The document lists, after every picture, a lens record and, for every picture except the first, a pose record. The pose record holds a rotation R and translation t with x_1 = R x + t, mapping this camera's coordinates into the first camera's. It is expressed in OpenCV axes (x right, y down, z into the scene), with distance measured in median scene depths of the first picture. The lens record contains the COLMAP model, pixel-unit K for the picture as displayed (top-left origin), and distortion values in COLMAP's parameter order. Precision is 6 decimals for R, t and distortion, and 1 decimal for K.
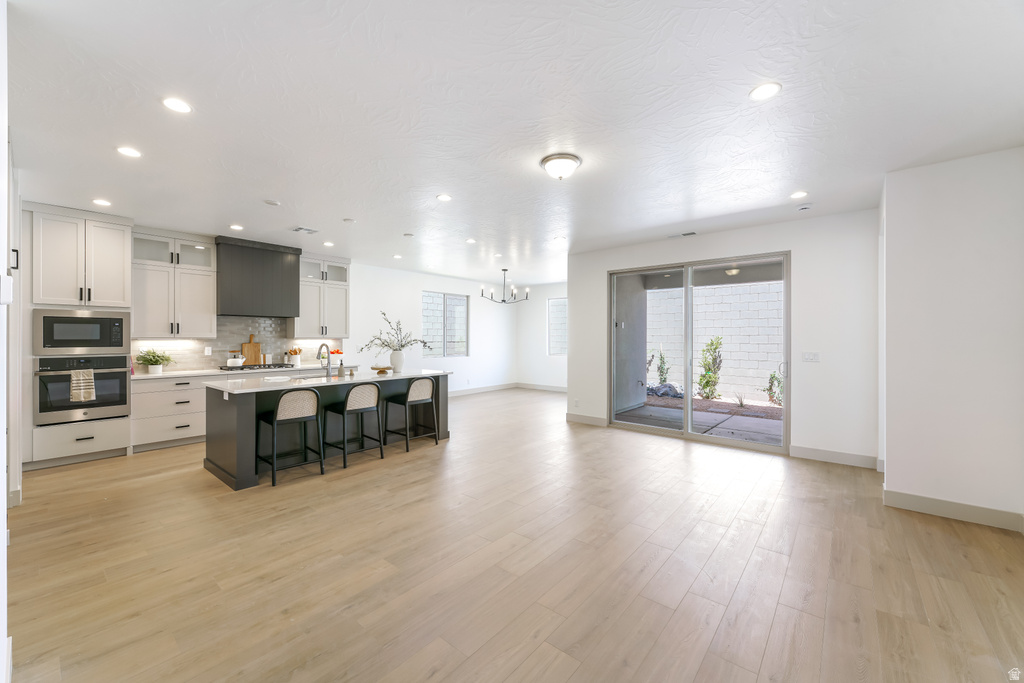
lens RADIAL K [[417.2, 0, 520.4], [0, 417.2, 338.4], [0, 0, 1]] dist [0.004354, 0.000642]
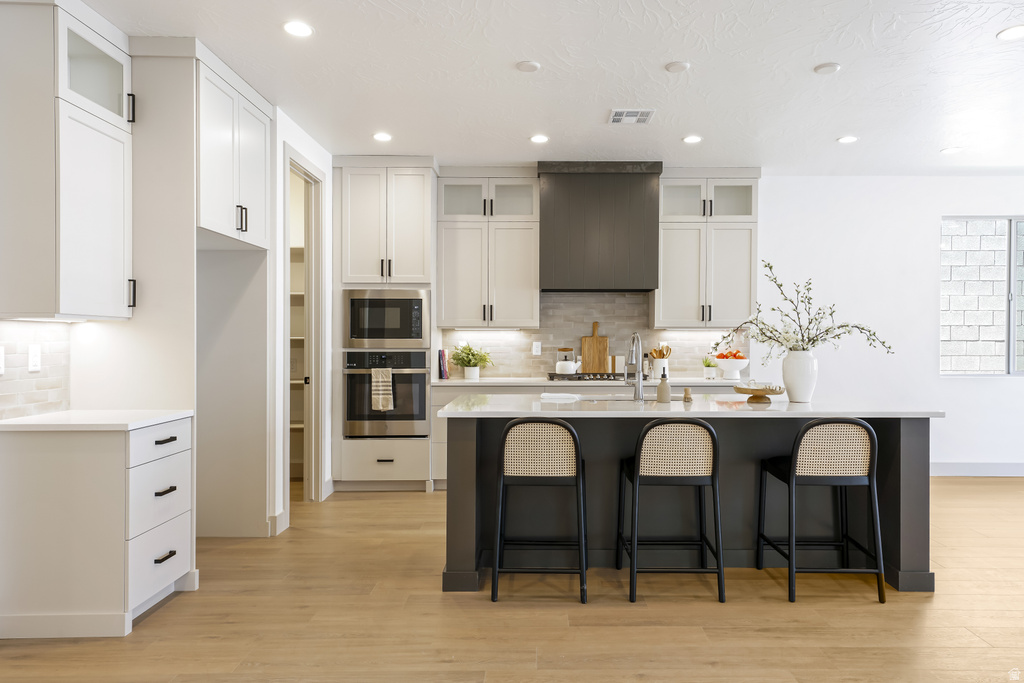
lens RADIAL K [[712.0, 0, 519.4], [0, 712.0, 342.0], [0, 0, 1]] dist [0.024885, -0.003374]
pose [[0.641906, 0.005051, -0.766767, 0.079456], [-0.003558, 0.999987, 0.003609, 0.019010], [0.766775, 0.000412, 0.641915, 0.321831]]
